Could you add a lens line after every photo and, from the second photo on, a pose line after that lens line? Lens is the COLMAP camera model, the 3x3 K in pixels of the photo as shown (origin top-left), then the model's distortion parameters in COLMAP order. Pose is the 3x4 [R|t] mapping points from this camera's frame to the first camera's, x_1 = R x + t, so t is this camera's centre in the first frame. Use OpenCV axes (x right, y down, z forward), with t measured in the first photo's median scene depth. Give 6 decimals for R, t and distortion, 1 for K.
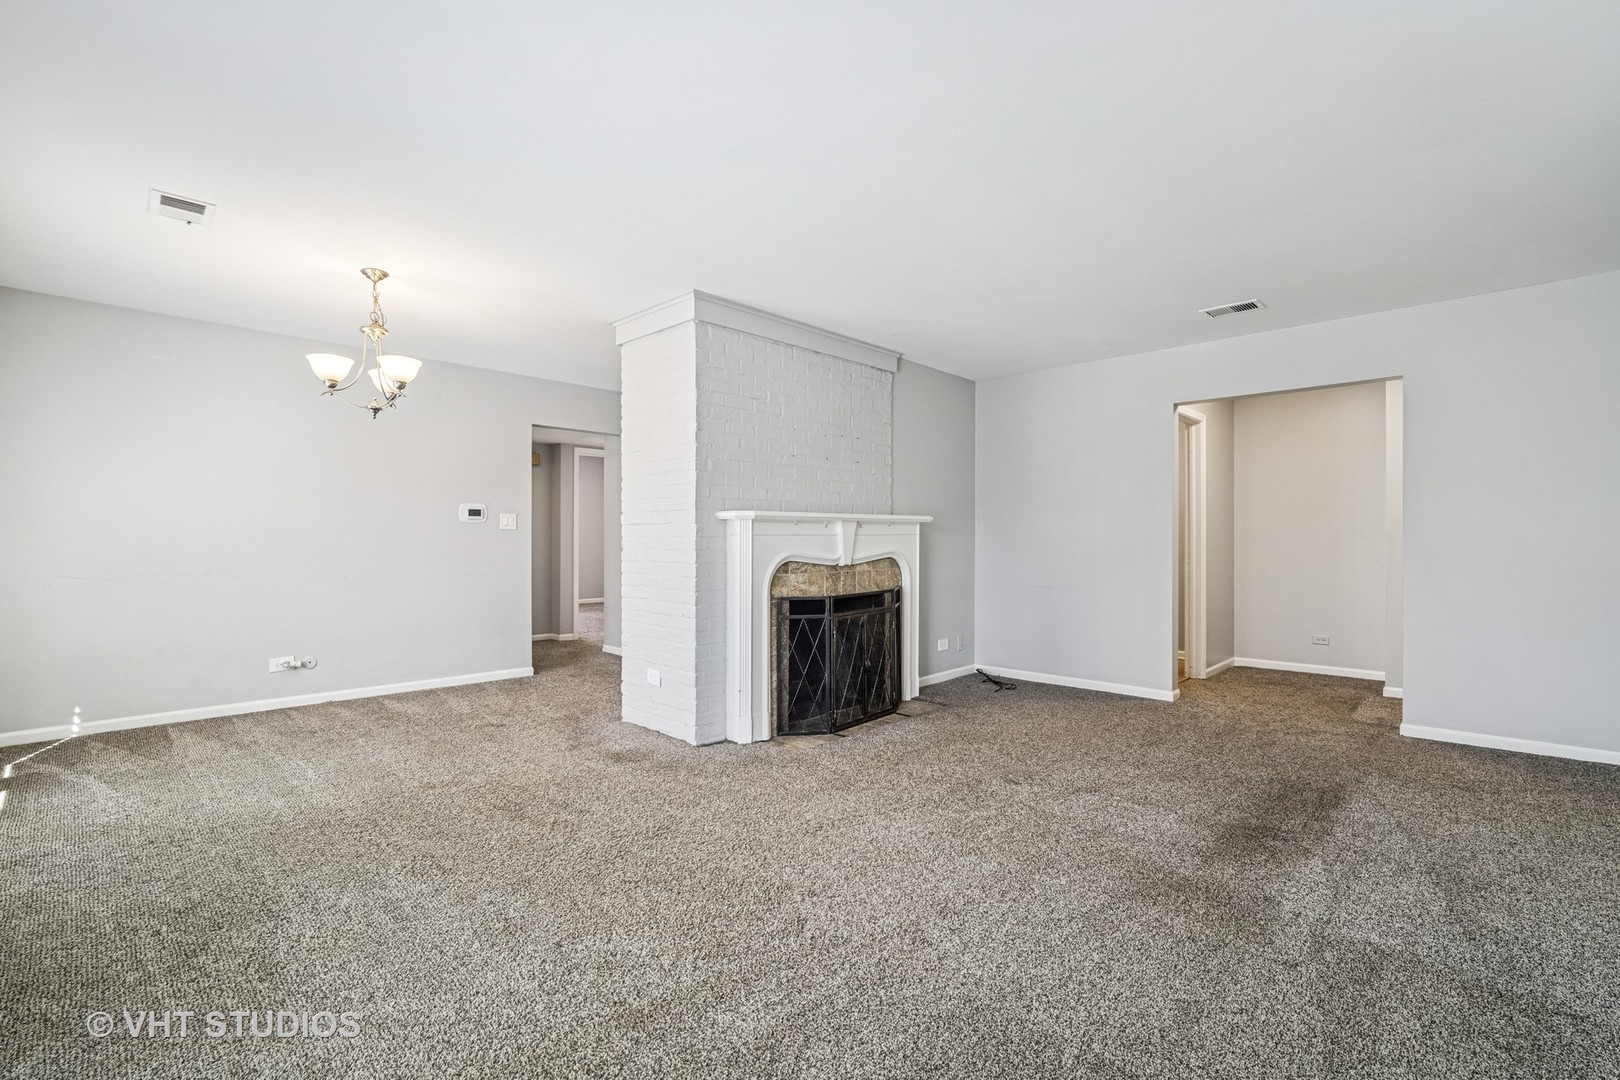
lens RADIAL K [[716.3, 0, 809.5], [0, 716.3, 542.6], [0, 0, 1]] dist [-0.005306, -0.000414]
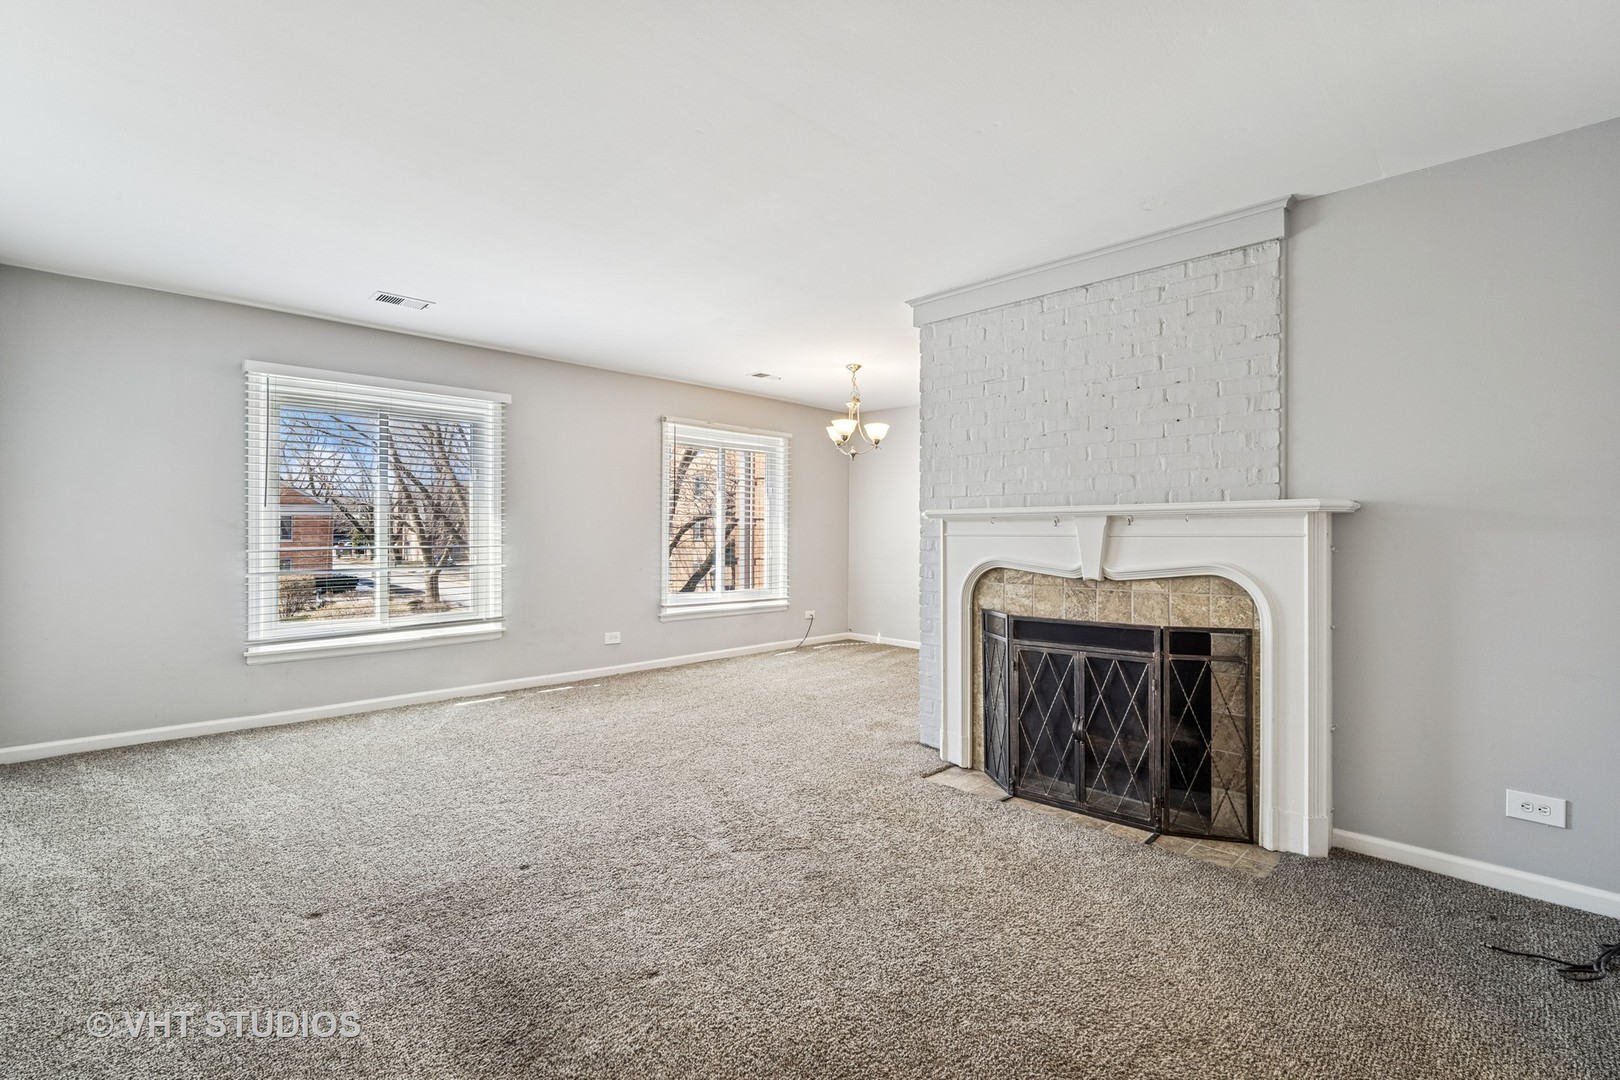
lens RADIAL K [[716.3, 0, 819.2], [0, 716.3, 535.3], [0, 0, 1]] dist [-0.005306, -0.000414]
pose [[-0.010990, 0.002452, -0.999937, 0.761385], [-0.011982, 0.999925, 0.002584, -0.010569], [0.999868, 0.012010, -0.010959, 0.758460]]
